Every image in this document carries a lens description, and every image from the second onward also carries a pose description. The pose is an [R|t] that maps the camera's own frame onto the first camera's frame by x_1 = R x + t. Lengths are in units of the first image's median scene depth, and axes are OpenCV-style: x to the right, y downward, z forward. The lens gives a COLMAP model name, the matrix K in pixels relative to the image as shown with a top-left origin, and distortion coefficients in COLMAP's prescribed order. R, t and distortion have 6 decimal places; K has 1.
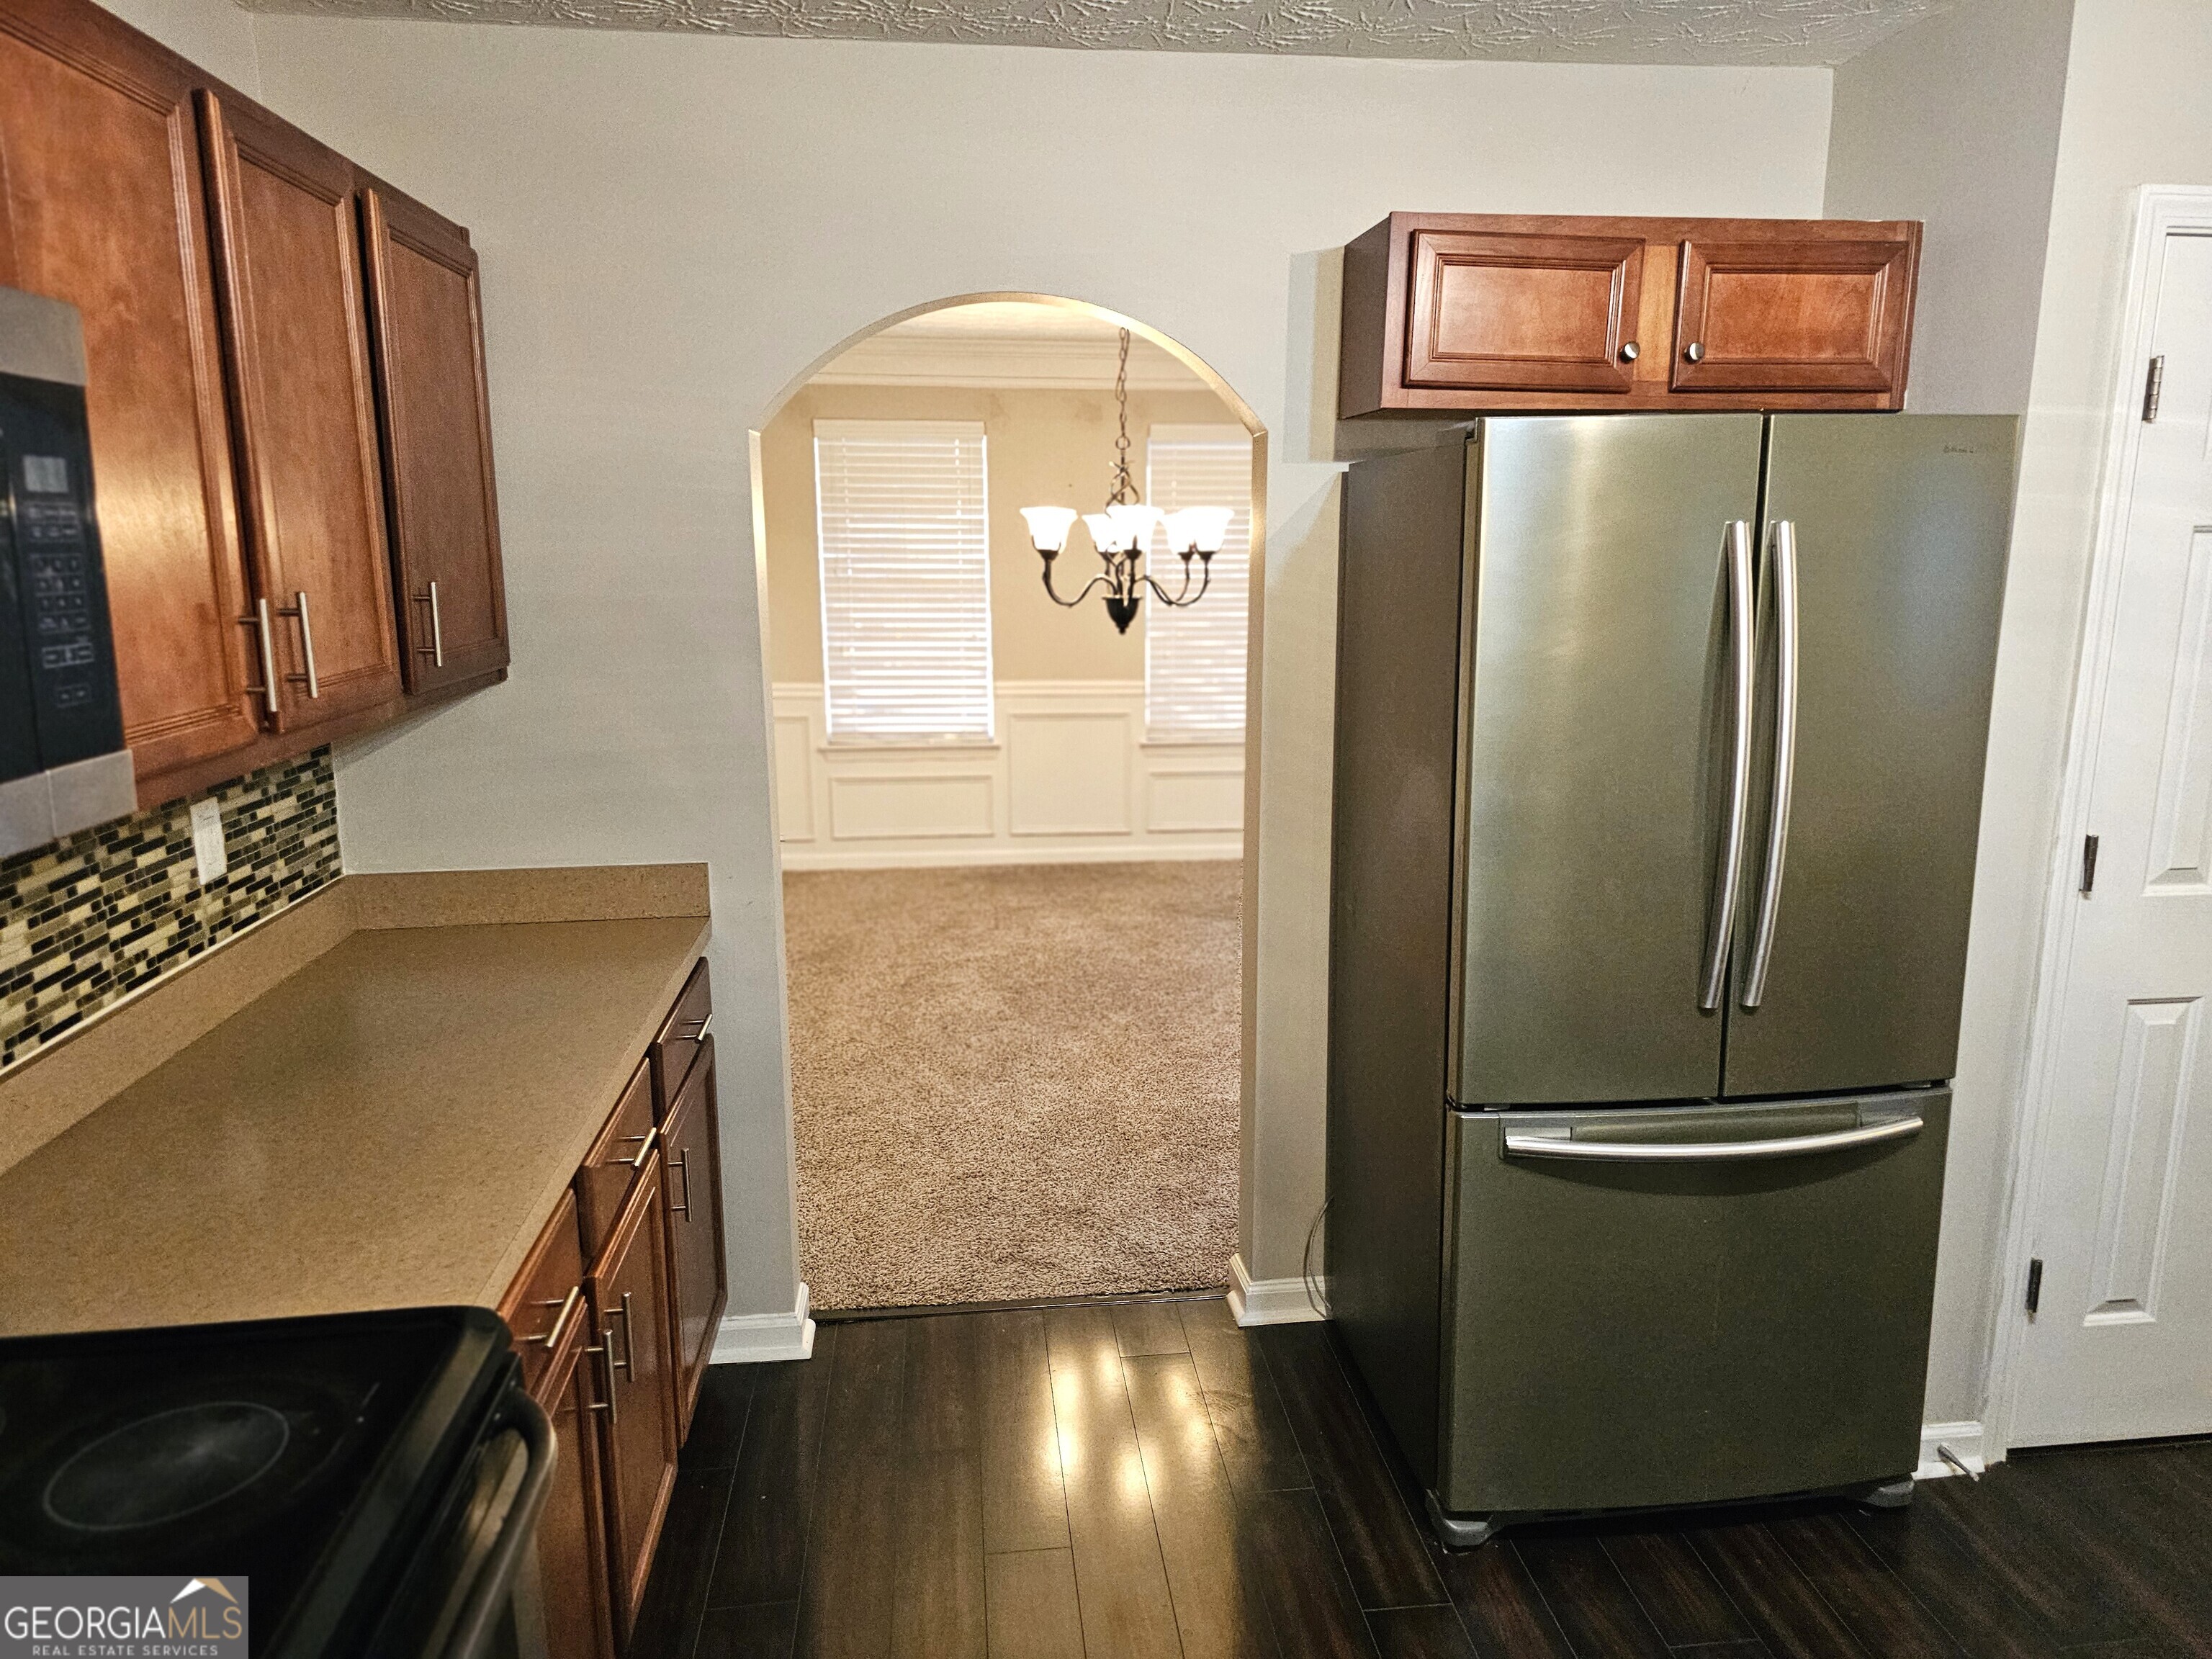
lens RADIAL K [[1503.0, 0, 1106.8], [0, 1503.0, 820.7], [0, 0, 1]] dist [0.043990, -0.038454]
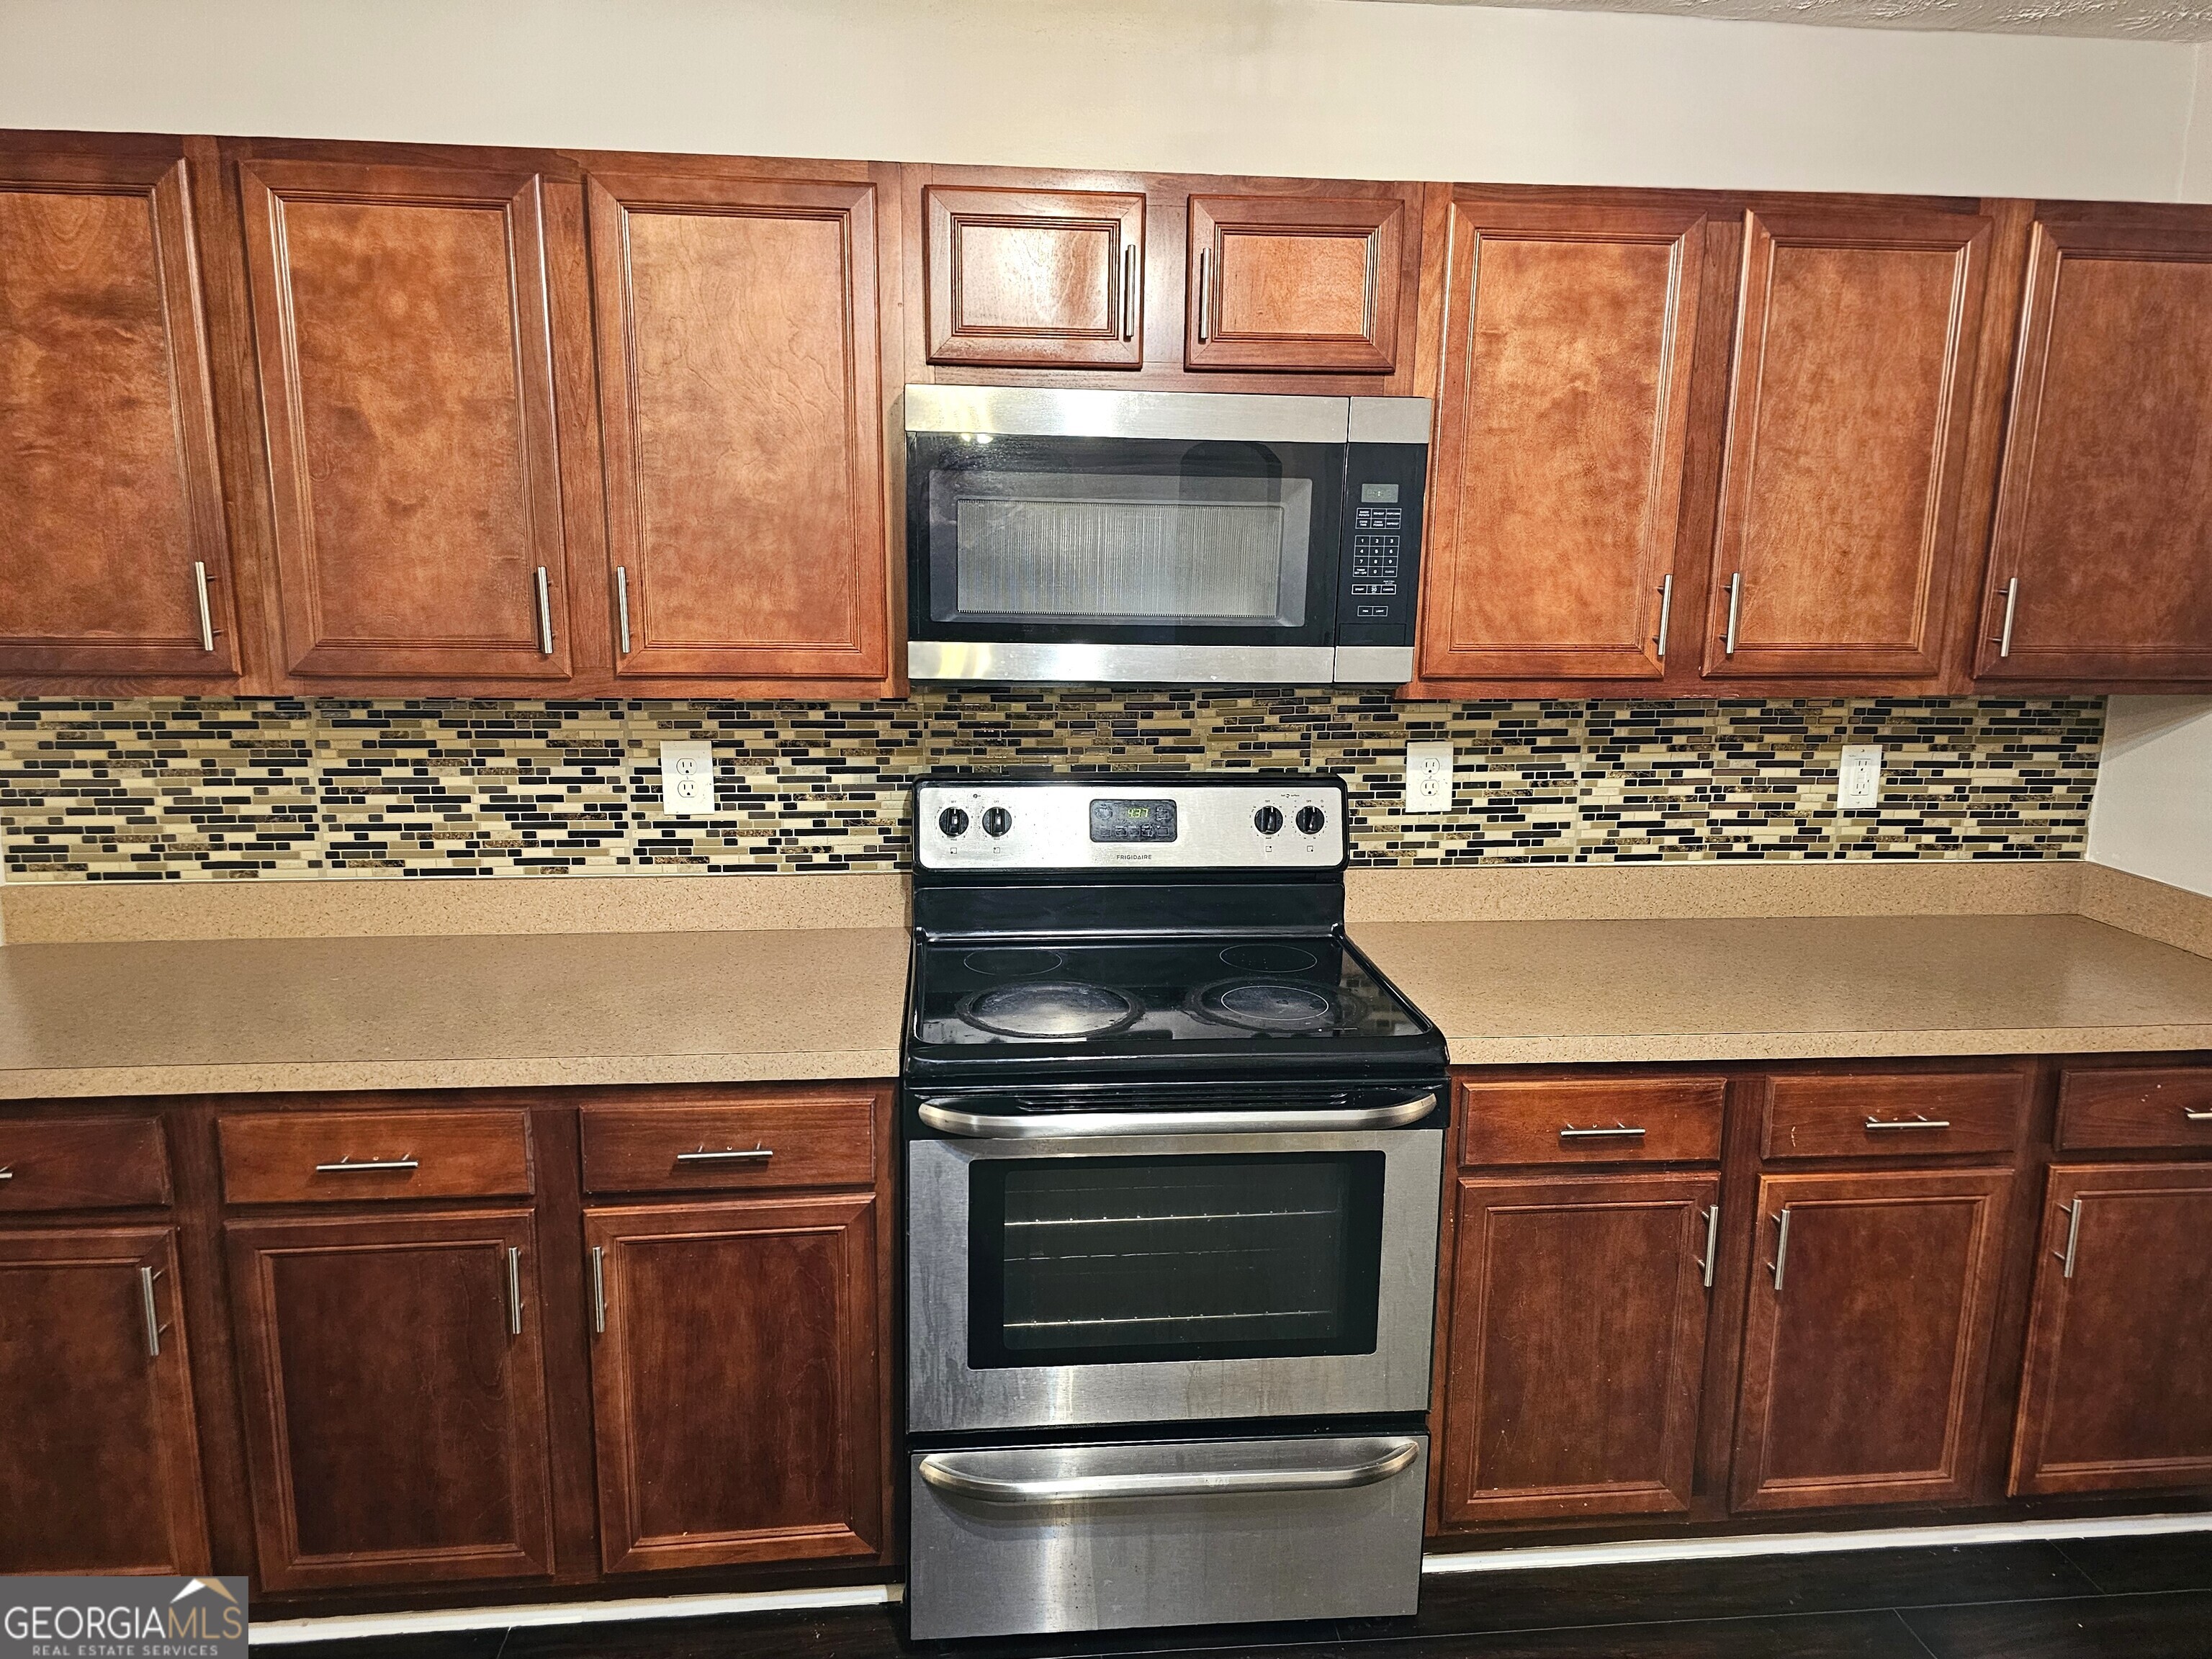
lens RADIAL K [[1503.0, 0, 1114.6], [0, 1503.0, 822.3], [0, 0, 1]] dist [0.043990, -0.038454]
pose [[-0.008722, 0.207846, -0.978123, 0.680294], [-0.207148, 0.956566, 0.205112, -0.085210], [0.978271, 0.204405, 0.034712, 0.389957]]
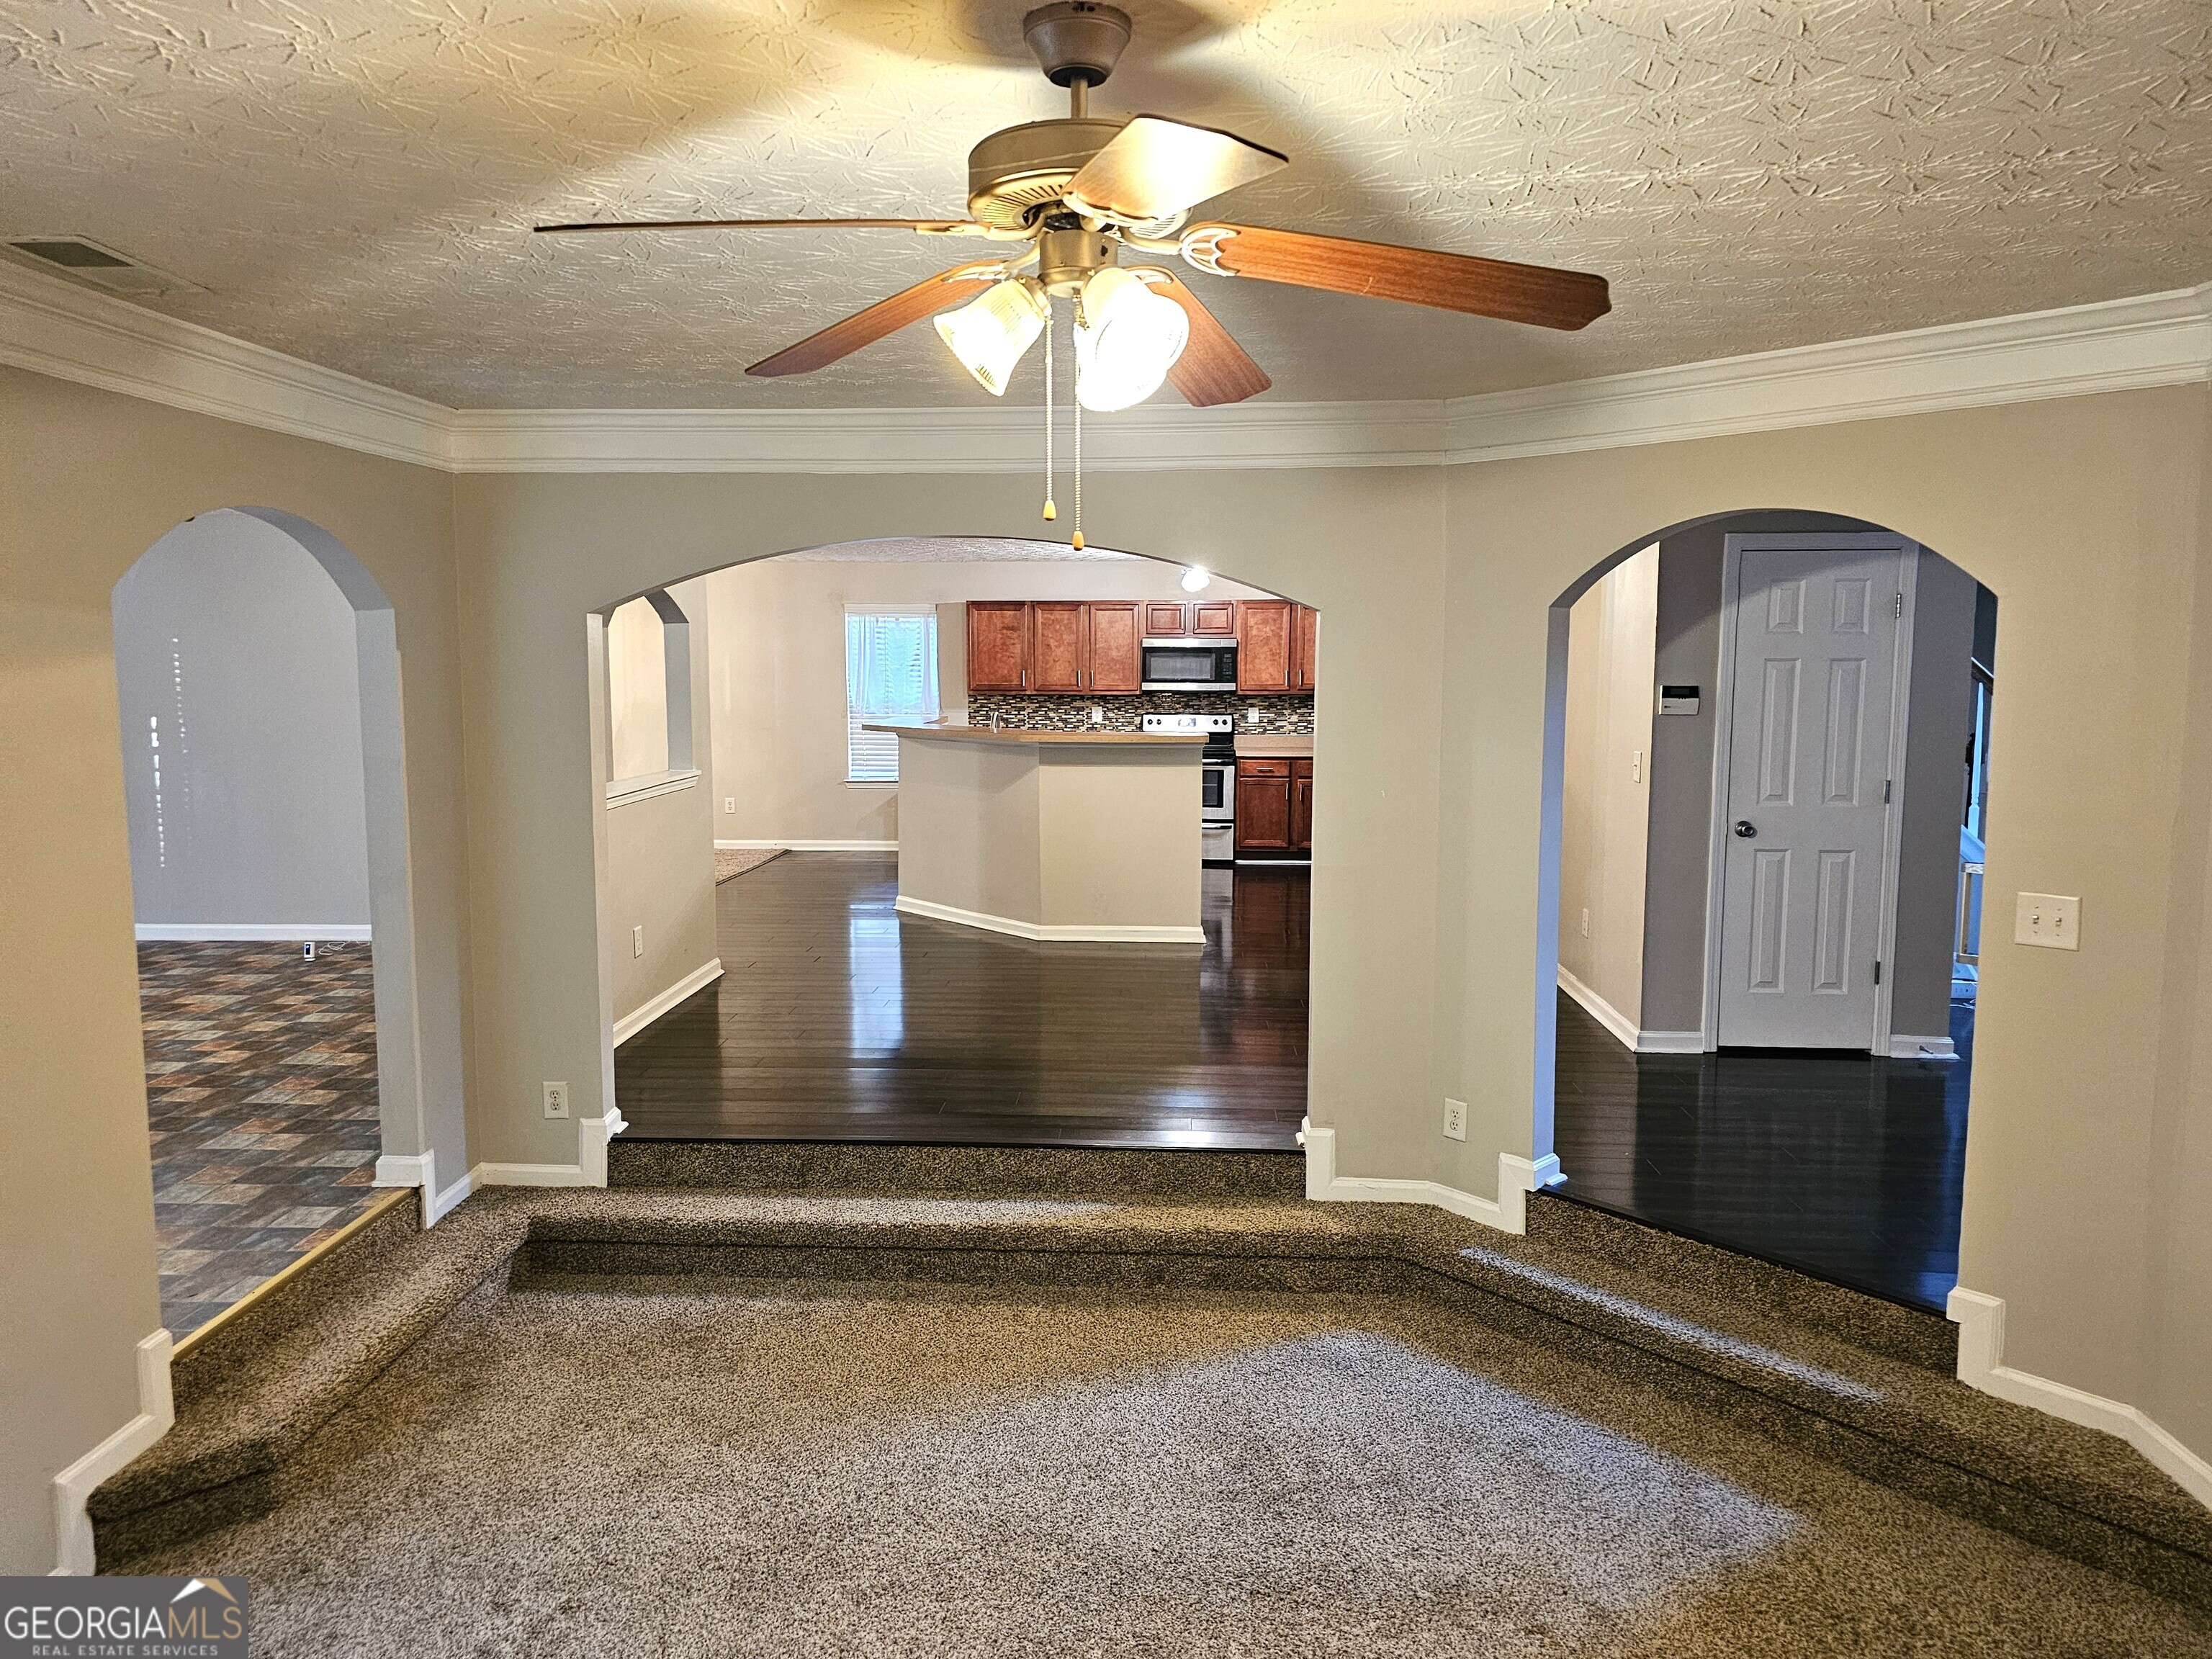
lens RADIAL K [[1503.0, 0, 1100.3], [0, 1503.0, 825.3], [0, 0, 1]] dist [0.043990, -0.038454]
pose [[-0.168940, 0.115578, -0.978826, 5.332494], [-0.189096, 0.970852, 0.147274, -0.249554], [0.967317, 0.209972, -0.142160, 1.034794]]
